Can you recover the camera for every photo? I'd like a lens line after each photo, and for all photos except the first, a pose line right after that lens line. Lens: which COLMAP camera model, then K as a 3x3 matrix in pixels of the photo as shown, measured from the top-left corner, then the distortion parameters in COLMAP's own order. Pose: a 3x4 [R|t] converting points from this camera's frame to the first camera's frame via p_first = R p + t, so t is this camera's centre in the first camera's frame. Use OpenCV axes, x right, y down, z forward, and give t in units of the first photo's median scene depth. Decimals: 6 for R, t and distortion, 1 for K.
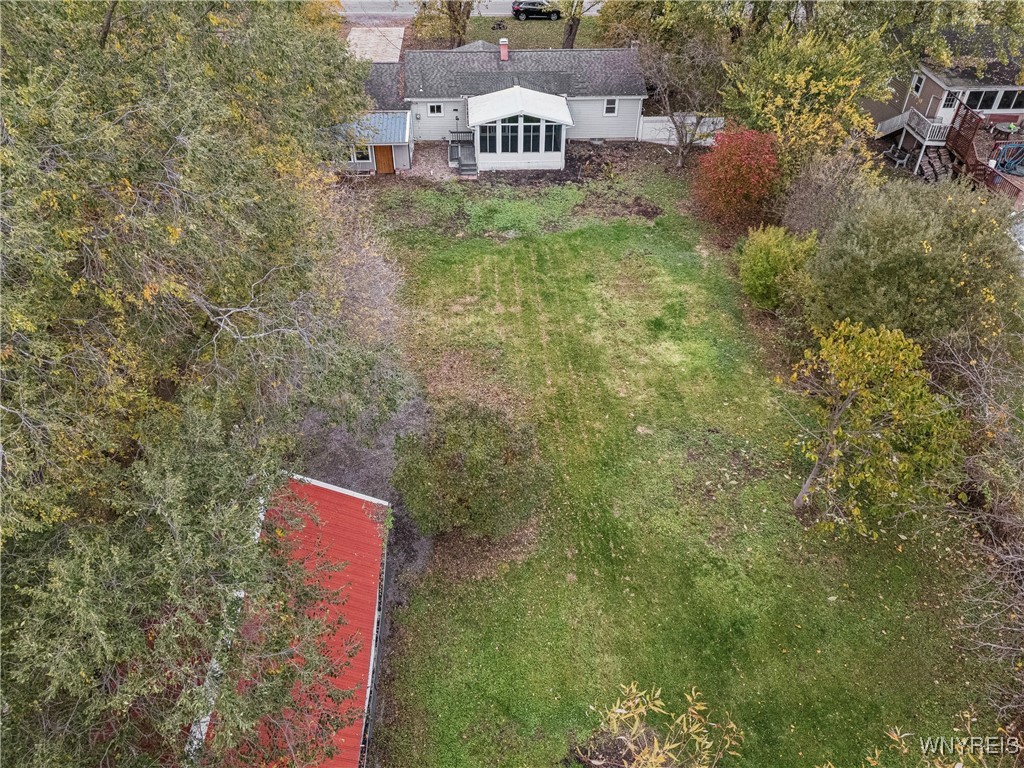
lens RADIAL K [[762.3, 0, 514.4], [0, 762.3, 352.3], [0, 0, 1]] dist [0.070581, -0.077072]
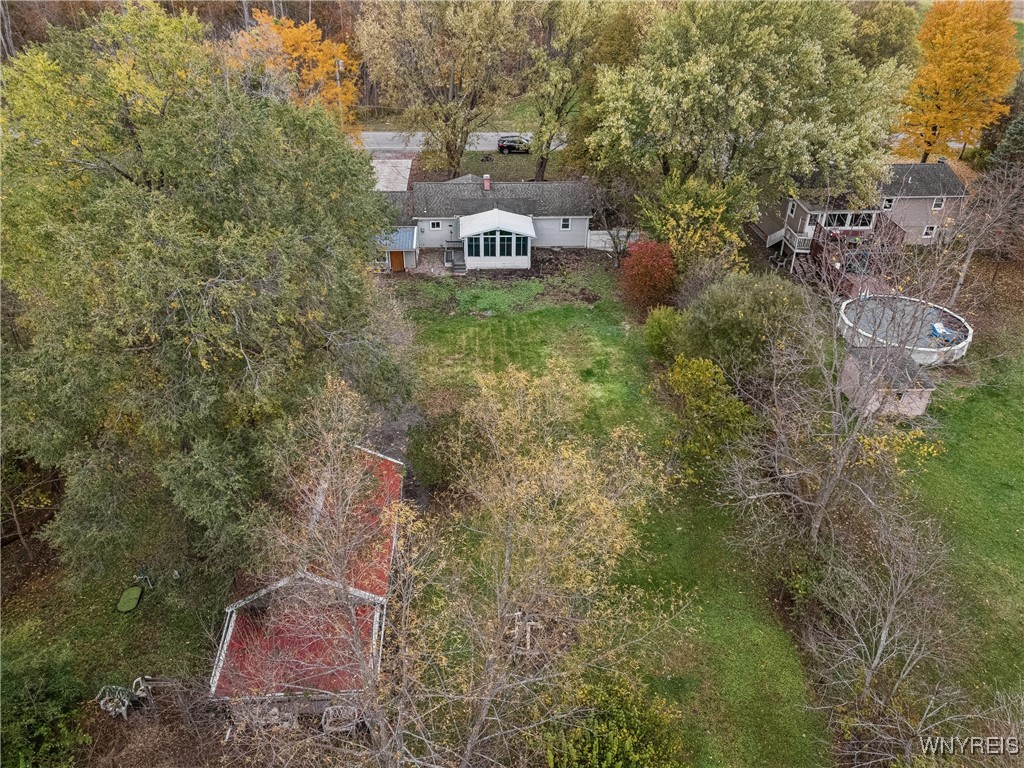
lens RADIAL K [[762.3, 0, 514.4], [0, 762.3, 352.3], [0, 0, 1]] dist [0.070581, -0.077072]
pose [[0.999989, 0.001502, 0.004363, 0.031957], [-0.000920, 0.991458, -0.130425, 0.084960], [-0.004521, 0.130420, 0.991449, -0.321311]]
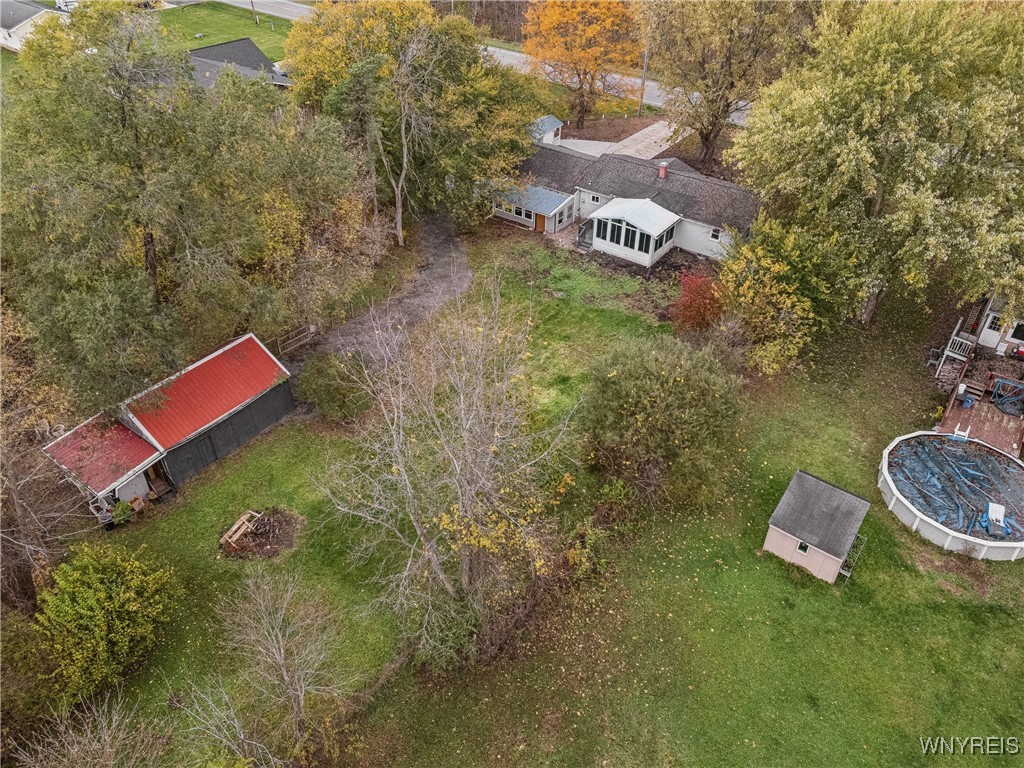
lens RADIAL K [[762.3, 0, 514.4], [0, 762.3, 352.3], [0, 0, 1]] dist [0.070581, -0.077072]
pose [[0.762704, 0.373383, -0.528079, 0.649243], [-0.393369, 0.915939, 0.079481, -0.122363], [0.513365, 0.147109, 0.845468, -0.208319]]
